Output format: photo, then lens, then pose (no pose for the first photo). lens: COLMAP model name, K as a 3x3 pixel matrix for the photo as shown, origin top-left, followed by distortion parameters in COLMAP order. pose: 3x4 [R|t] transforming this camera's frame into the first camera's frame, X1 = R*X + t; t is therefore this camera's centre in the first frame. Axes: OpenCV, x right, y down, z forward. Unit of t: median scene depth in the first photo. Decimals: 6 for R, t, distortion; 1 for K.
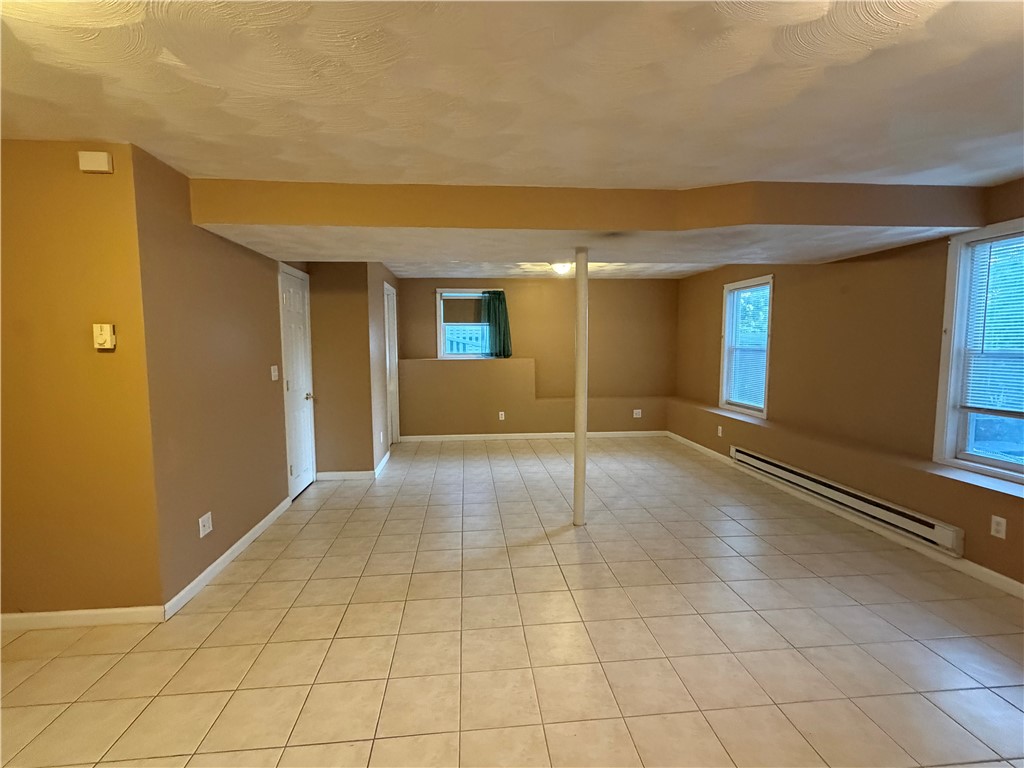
lens RADIAL K [[473.7, 0, 512.0], [0, 473.7, 384.0], [0, 0, 1]] dist [-0.001271, -0.000260]
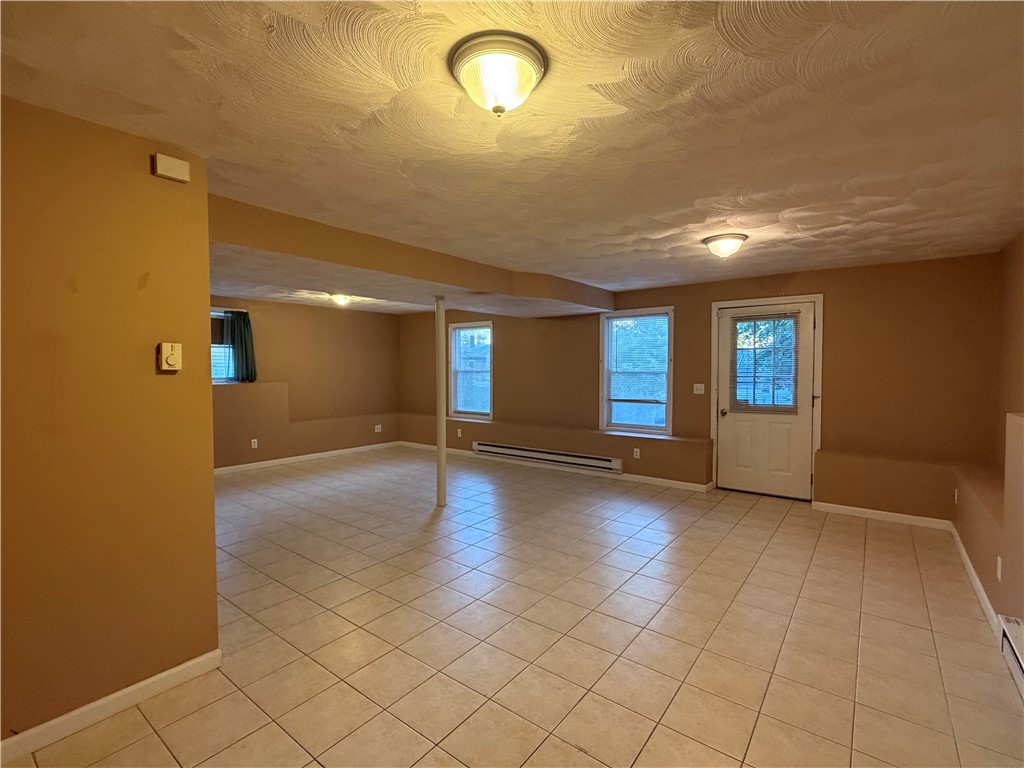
lens RADIAL K [[473.7, 0, 512.0], [0, 473.7, 384.0], [0, 0, 1]] dist [-0.001271, -0.000260]
pose [[0.683221, -0.022539, 0.729863, -0.455224], [0.061016, 0.997790, -0.026304, 0.006132], [-0.727658, 0.062505, 0.683087, -0.034421]]
